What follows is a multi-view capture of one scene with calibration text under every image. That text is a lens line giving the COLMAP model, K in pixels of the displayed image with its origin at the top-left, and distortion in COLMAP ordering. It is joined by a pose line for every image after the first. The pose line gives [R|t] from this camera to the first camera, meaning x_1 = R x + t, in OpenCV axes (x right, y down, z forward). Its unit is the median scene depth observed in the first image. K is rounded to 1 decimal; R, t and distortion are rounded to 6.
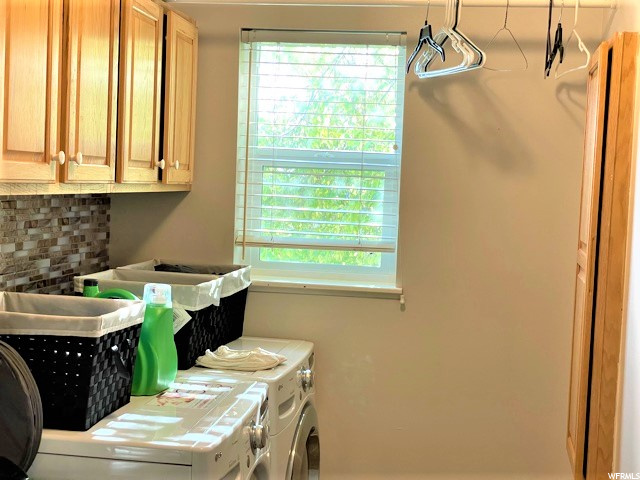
lens RADIAL K [[960.4, 0, 319.2], [0, 960.4, 239.1], [0, 0, 1]] dist [0.043647, 0.000000]
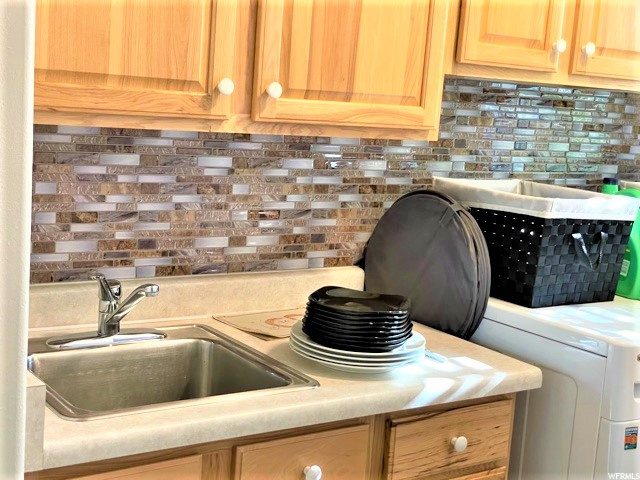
lens RADIAL K [[960.4, 0, 319.4], [0, 960.4, 241.4], [0, 0, 1]] dist [0.043647, 0.000000]
pose [[0.695902, 0.116746, -0.708583, 0.314514], [-0.084939, 0.993152, 0.080213, 0.063002], [0.713096, 0.004366, 0.701053, 0.112798]]
